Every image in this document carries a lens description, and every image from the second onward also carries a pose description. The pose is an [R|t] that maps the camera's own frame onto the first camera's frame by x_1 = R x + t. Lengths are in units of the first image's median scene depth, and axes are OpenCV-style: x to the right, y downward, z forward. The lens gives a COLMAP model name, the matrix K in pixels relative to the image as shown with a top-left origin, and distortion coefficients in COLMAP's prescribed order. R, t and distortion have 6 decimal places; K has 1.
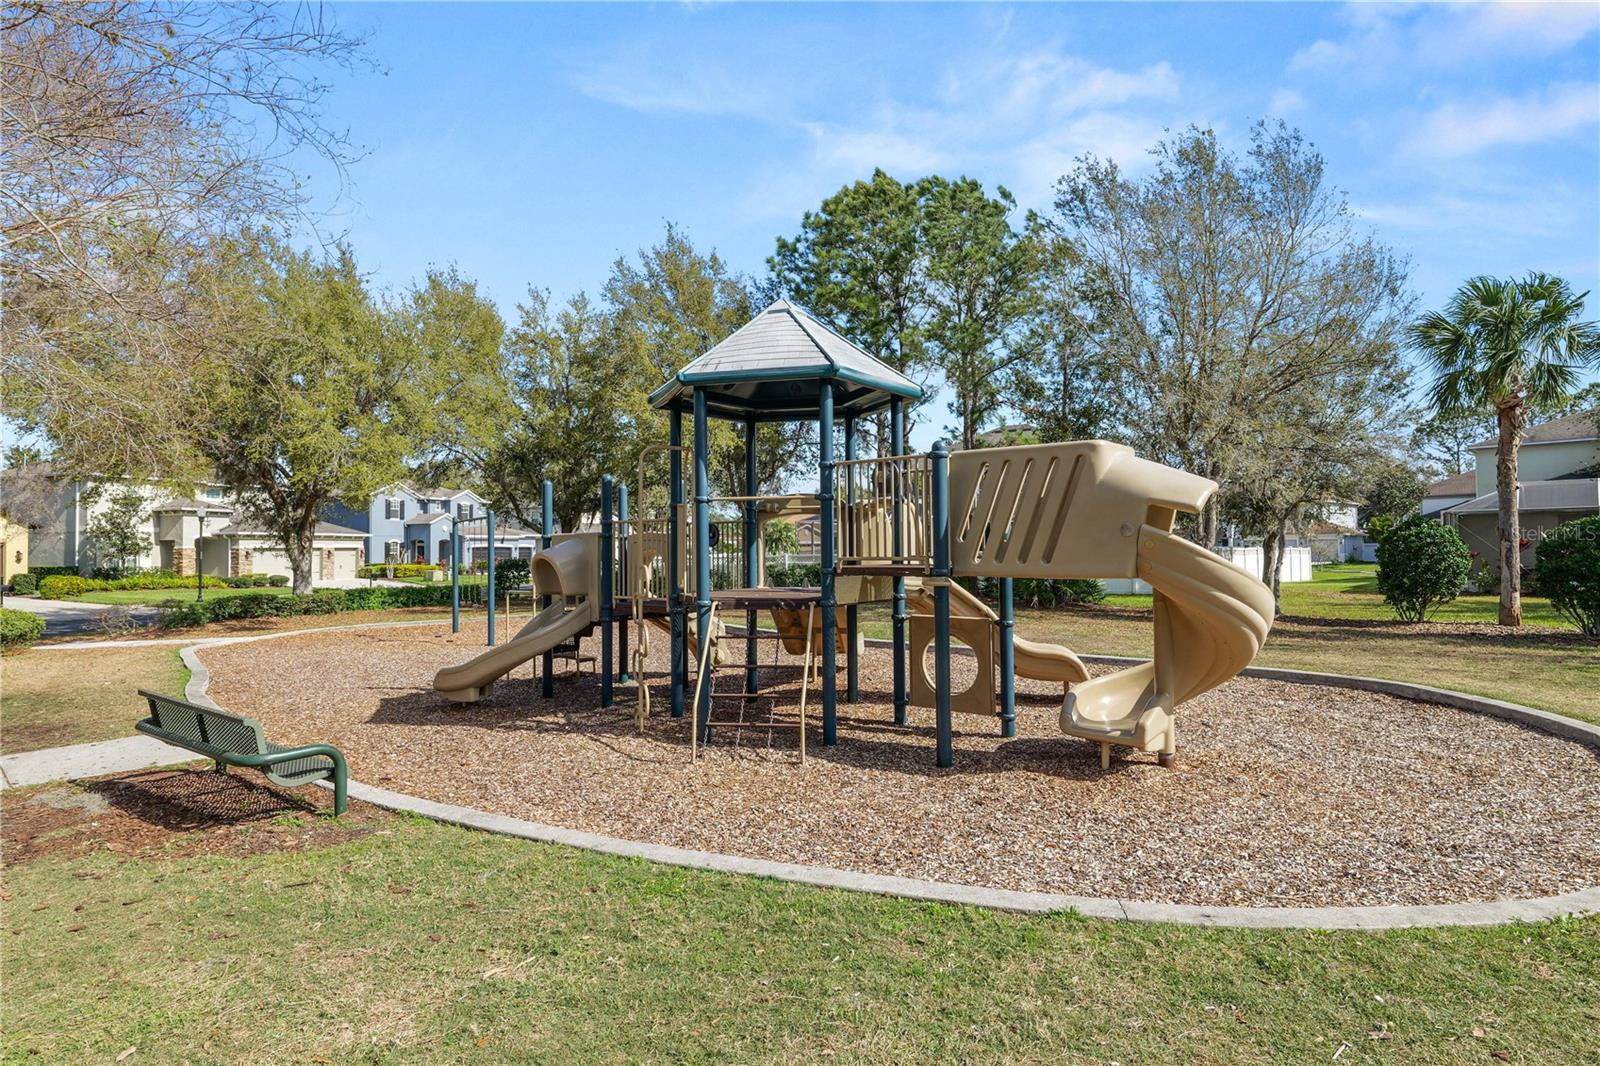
lens RADIAL K [[881.0, 0, 800.0], [0, 881.0, 533.0], [0, 0, 1]] dist [-0.001138, -0.000065]
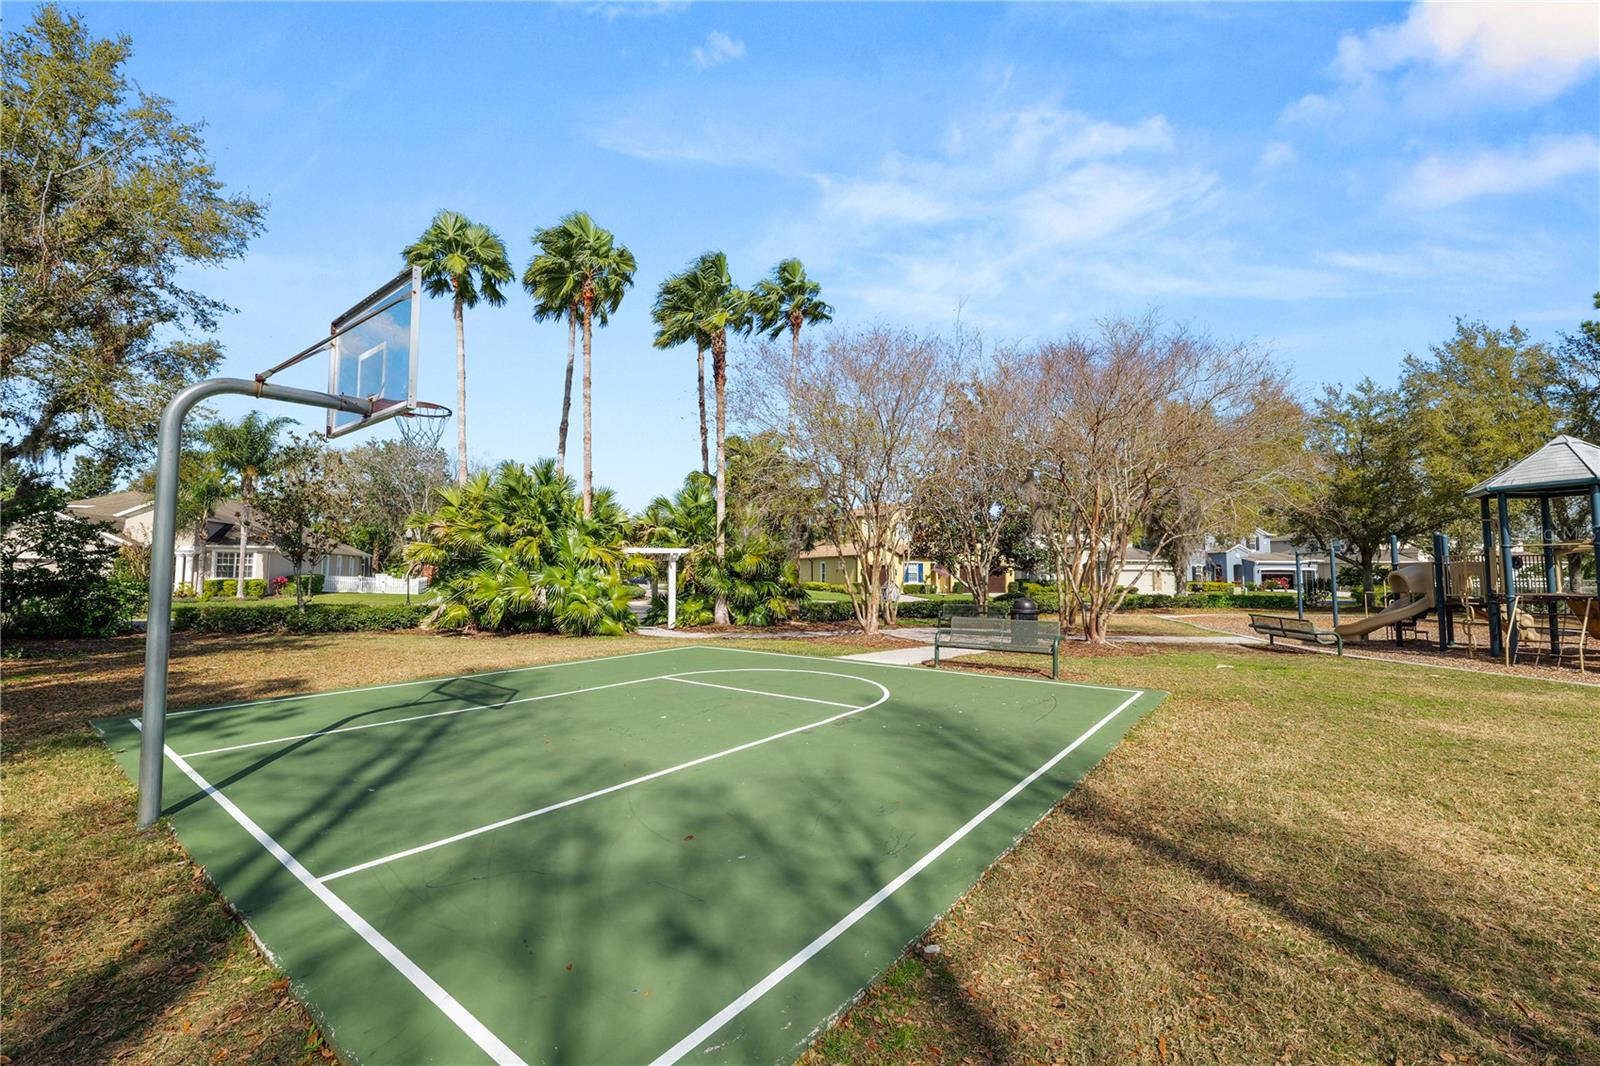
lens RADIAL K [[649.7, 0, 805.9], [0, 649.7, 524.1], [0, 0, 1]] dist [-0.000104, -0.000471]
pose [[0.586366, -0.052072, -0.808371, 0.042064], [0.008096, 0.998259, -0.058431, -0.003858], [0.810006, 0.027717, 0.585766, -0.322407]]
